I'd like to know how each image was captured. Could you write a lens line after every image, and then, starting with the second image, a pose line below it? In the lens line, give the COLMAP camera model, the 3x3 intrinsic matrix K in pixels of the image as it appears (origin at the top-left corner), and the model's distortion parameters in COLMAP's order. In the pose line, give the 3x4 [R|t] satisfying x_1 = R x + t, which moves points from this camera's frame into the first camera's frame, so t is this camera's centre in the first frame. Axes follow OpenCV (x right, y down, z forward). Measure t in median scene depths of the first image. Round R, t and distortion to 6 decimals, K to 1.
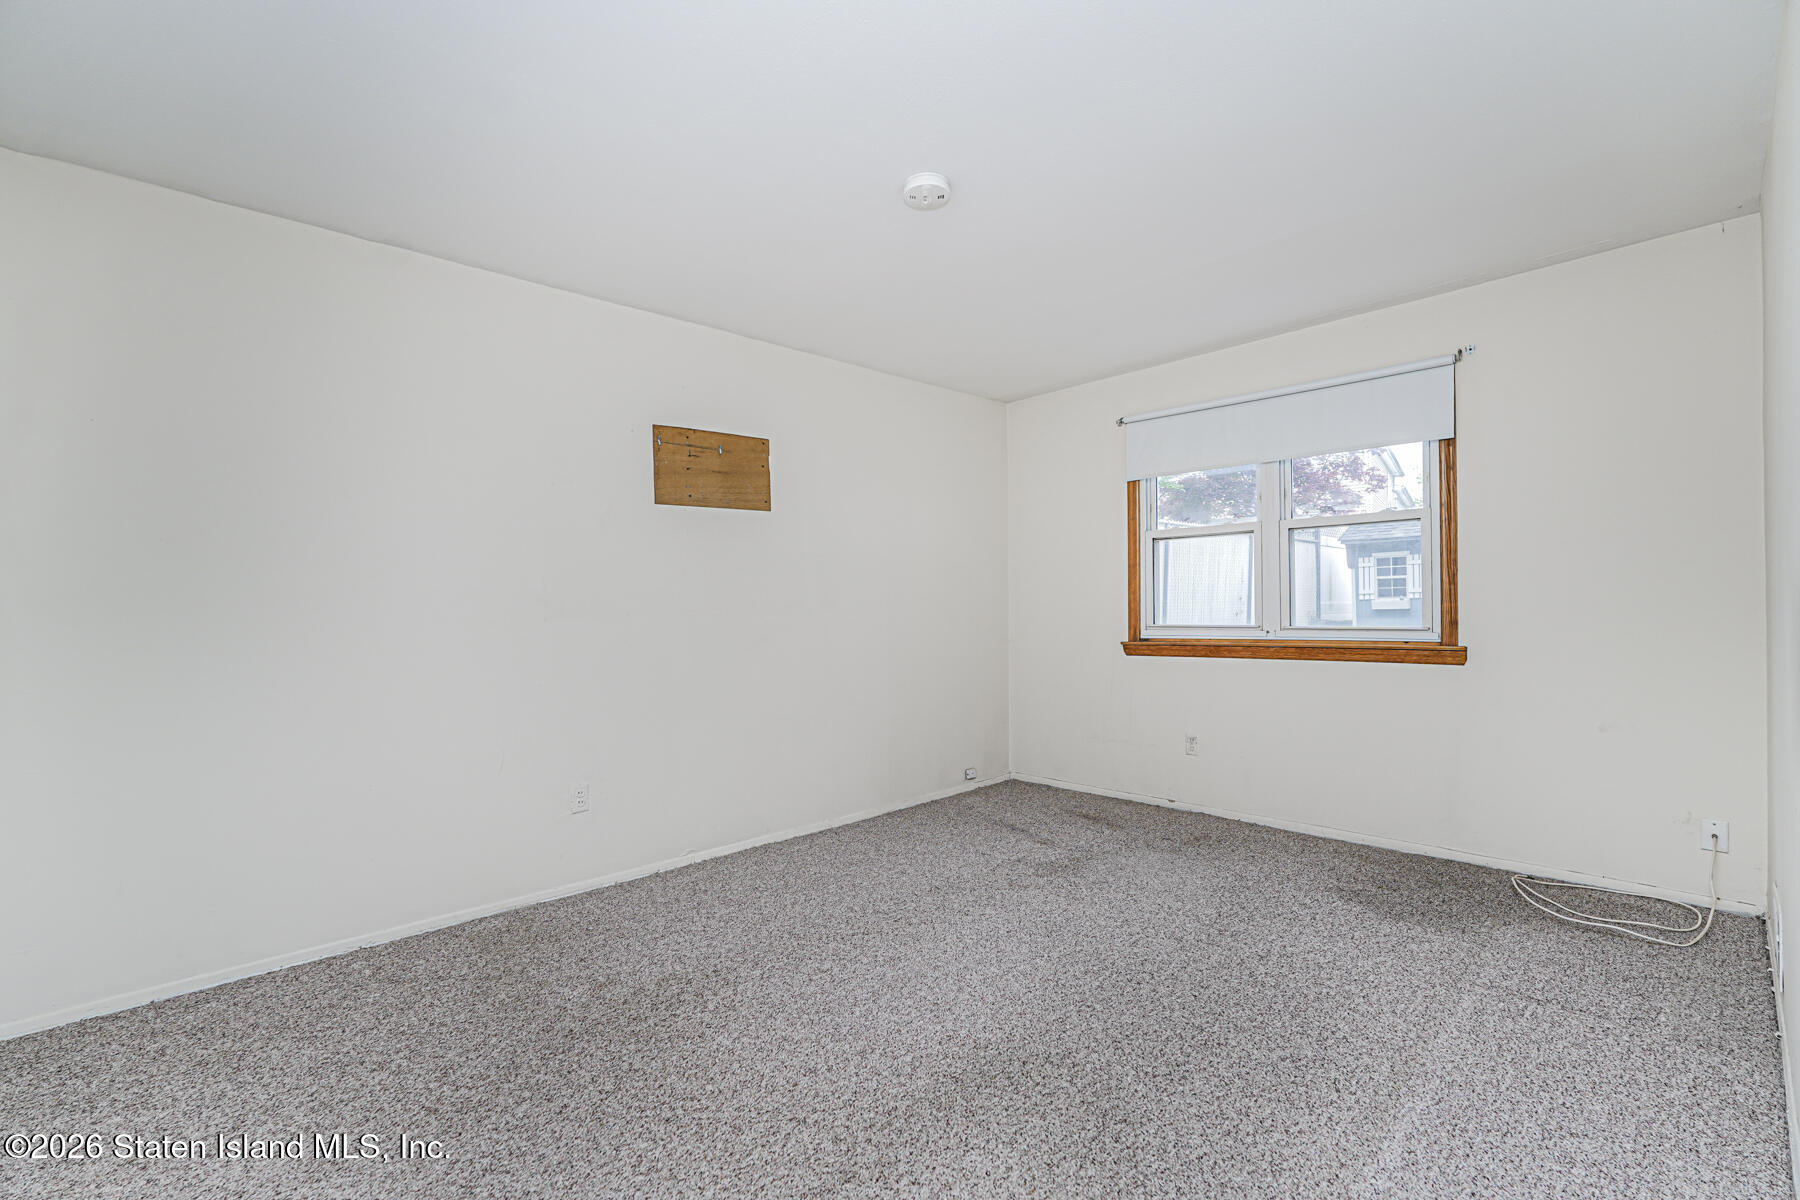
lens RADIAL K [[793.4, 0, 902.4], [0, 793.4, 606.8], [0, 0, 1]] dist [-0.015057, 0.008647]
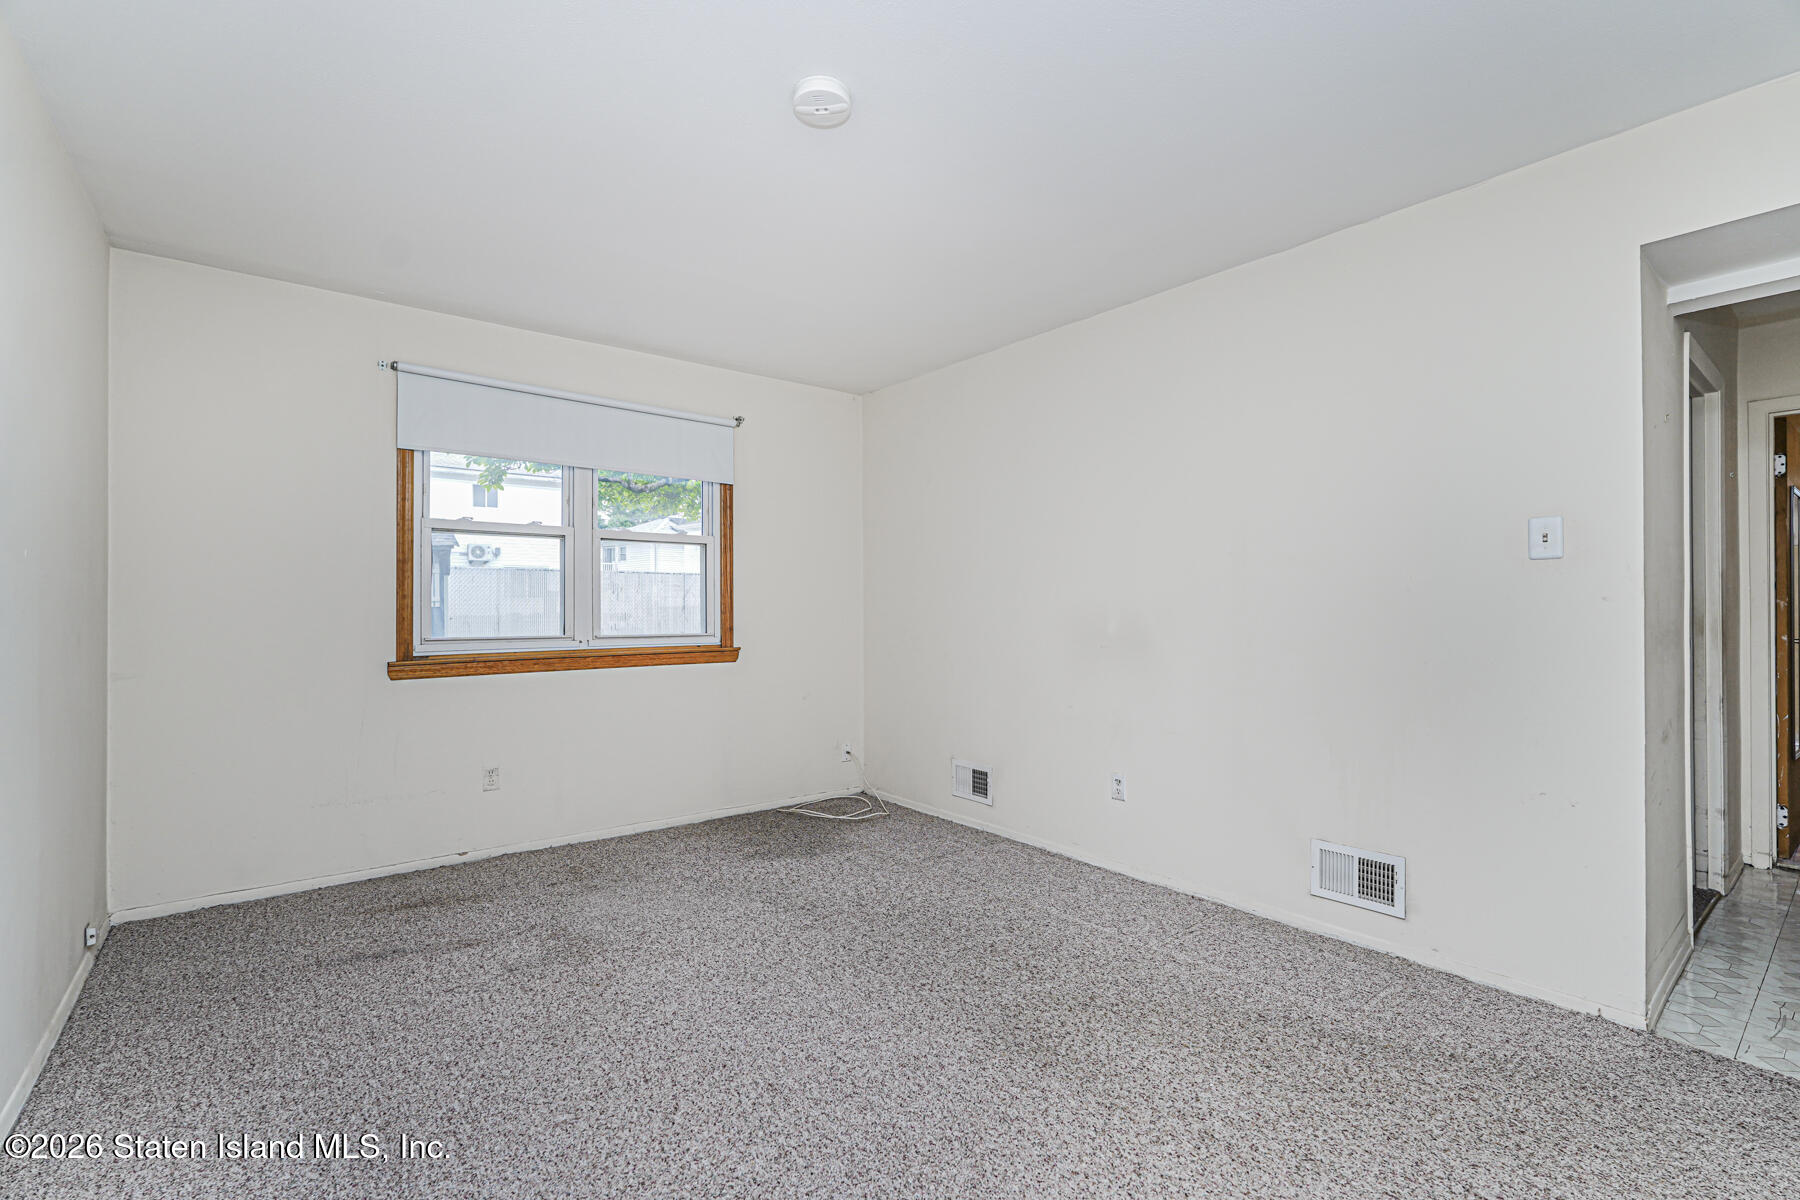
lens RADIAL K [[793.4, 0, 902.1], [0, 793.4, 604.4], [0, 0, 1]] dist [-0.015057, 0.008647]
pose [[0.088945, 0.020936, 0.995817, -0.536474], [-0.000462, 0.999780, -0.020979, 0.007120], [-0.996036, 0.001406, 0.088935, 0.589967]]
